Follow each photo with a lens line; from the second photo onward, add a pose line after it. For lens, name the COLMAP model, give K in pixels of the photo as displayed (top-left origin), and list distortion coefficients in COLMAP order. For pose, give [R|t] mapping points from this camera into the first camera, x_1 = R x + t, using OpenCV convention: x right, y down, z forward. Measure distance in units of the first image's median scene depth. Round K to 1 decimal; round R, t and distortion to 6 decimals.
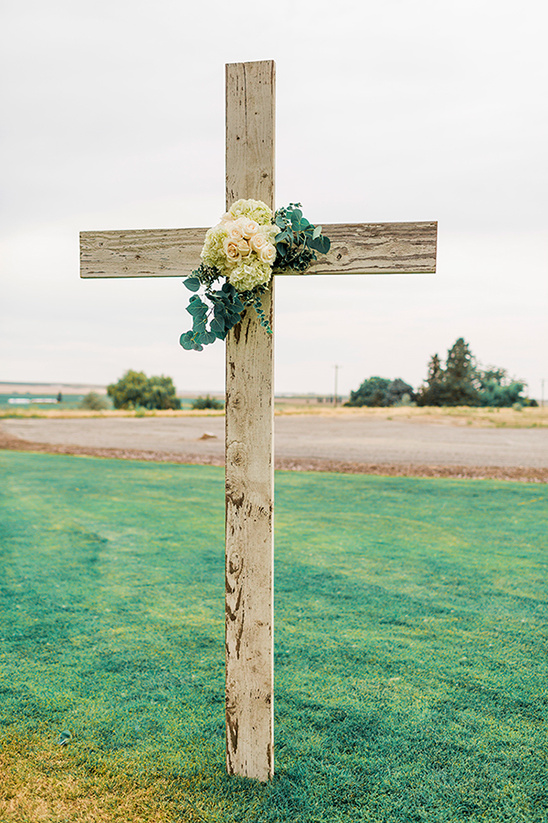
lens RADIAL K [[772.7, 0, 274.0], [0, 772.7, 411.5], [0, 0, 1]] dist [-0.003719, -0.010900]
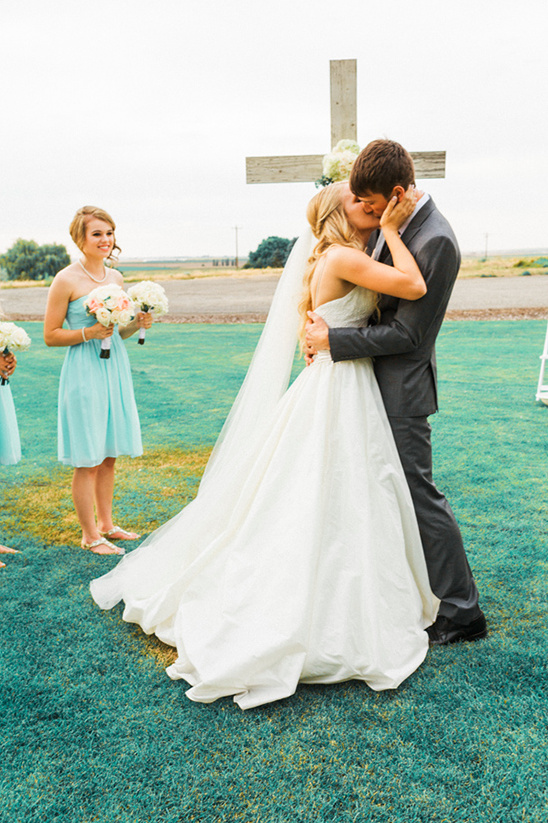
lens RADIAL K [[772.7, 0, 274.0], [0, 772.7, 411.5], [0, 0, 1]] dist [-0.003719, -0.010900]
pose [[0.990427, -0.063964, 0.122323, -0.104160], [0.041658, 0.983345, 0.176910, 0.007231], [-0.131602, -0.170120, 0.976596, -0.198161]]
